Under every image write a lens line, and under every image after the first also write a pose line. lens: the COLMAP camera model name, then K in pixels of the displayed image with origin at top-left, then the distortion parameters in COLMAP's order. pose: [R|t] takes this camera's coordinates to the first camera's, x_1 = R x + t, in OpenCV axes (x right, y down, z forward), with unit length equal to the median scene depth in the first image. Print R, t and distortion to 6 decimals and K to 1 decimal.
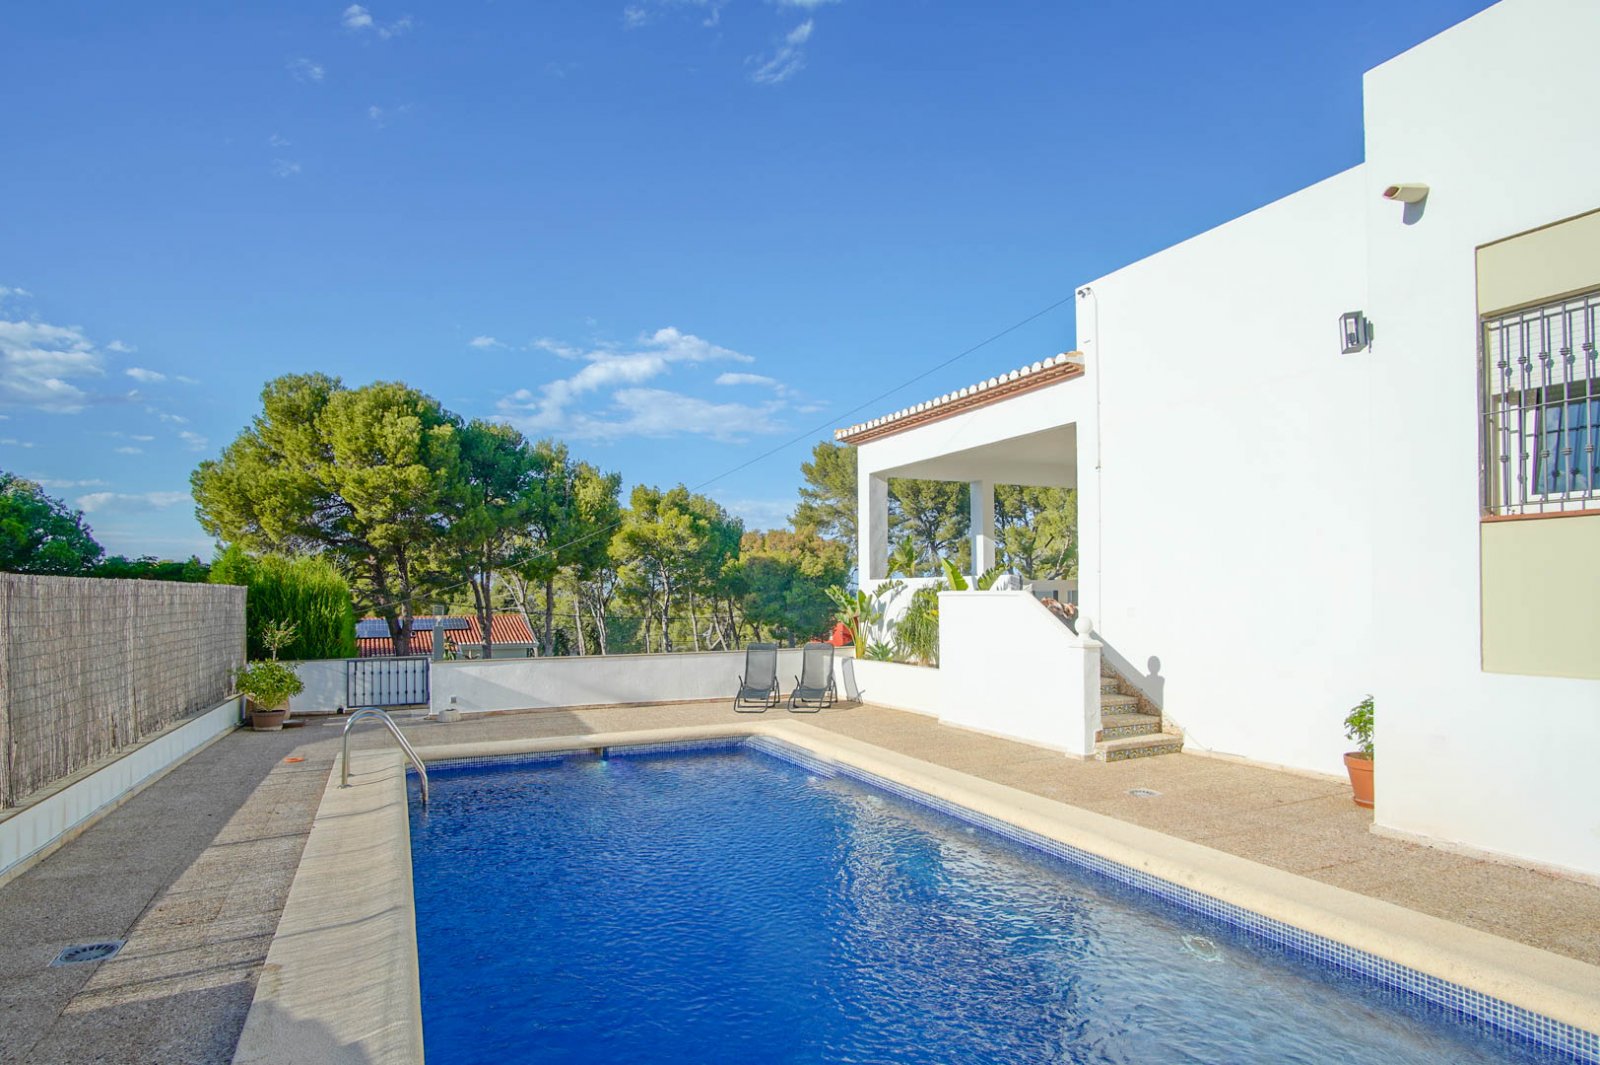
lens RADIAL K [[909.8, 0, 798.2], [0, 909.8, 575.2], [0, 0, 1]] dist [-0.019843, 0.000721]
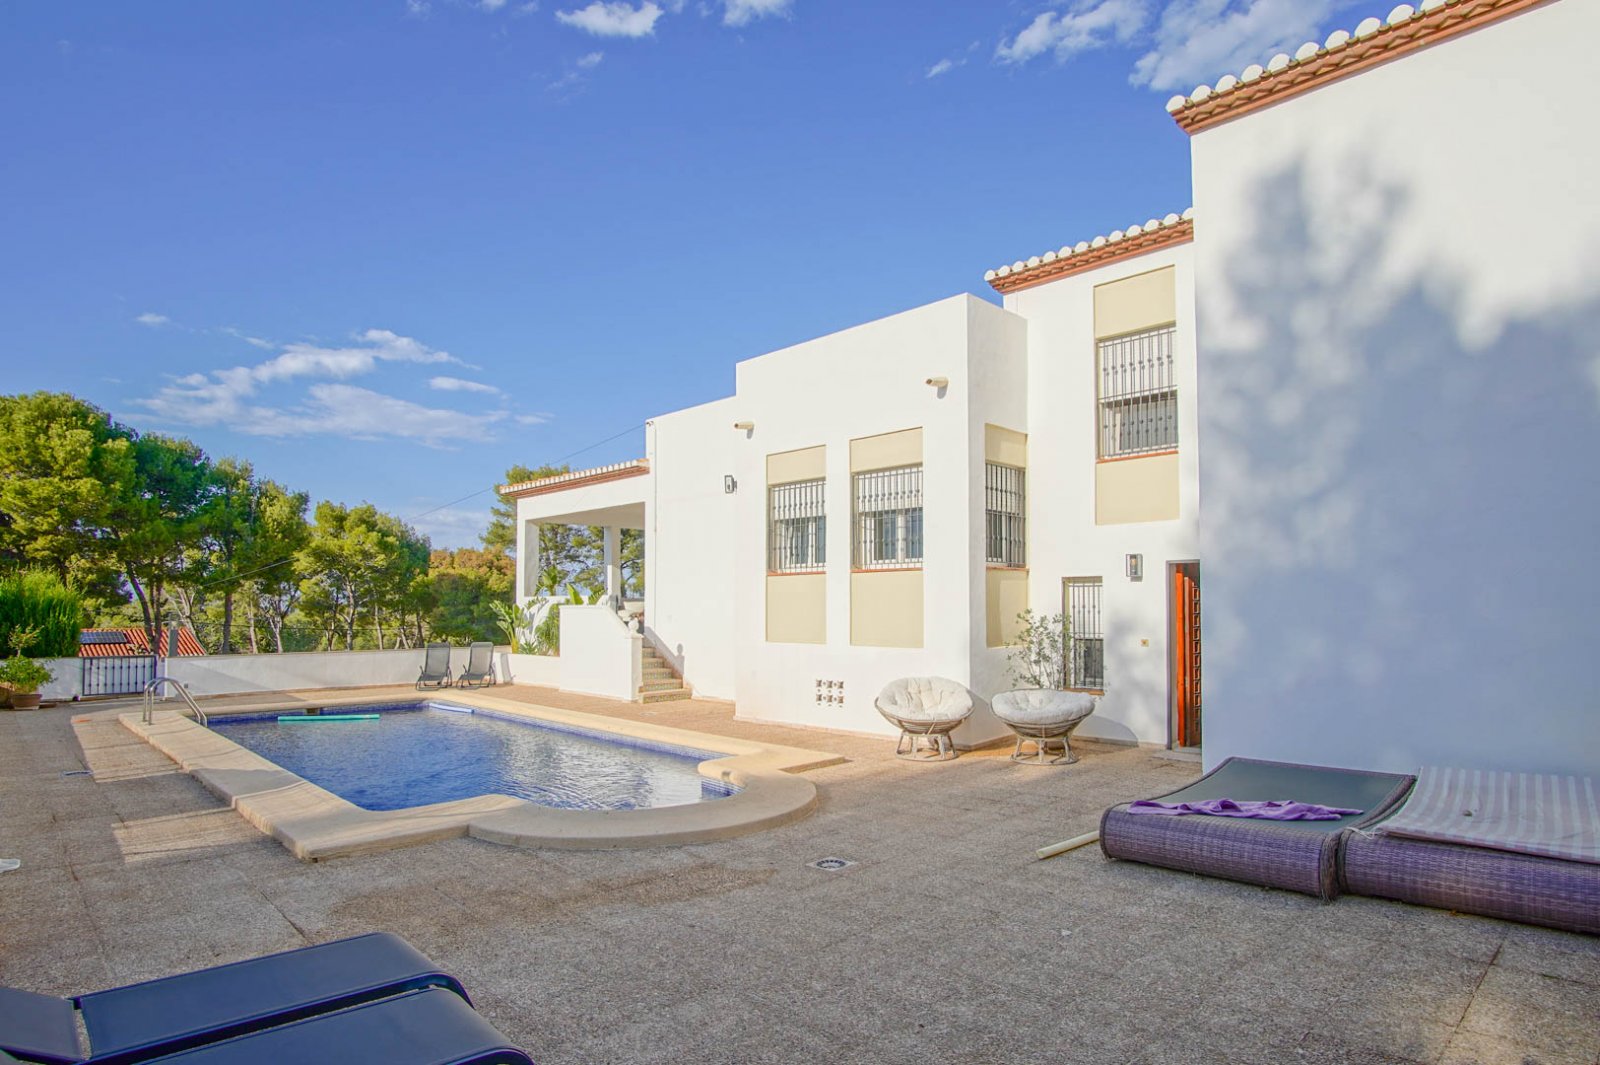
lens RADIAL K [[909.8, 0, 798.2], [0, 909.8, 575.2], [0, 0, 1]] dist [-0.019843, 0.000721]
pose [[0.949176, 0.016836, 0.314295, 0.017743], [-0.011338, 0.999749, -0.019312, -0.002697], [-0.314541, 0.014767, 0.949129, -0.194679]]
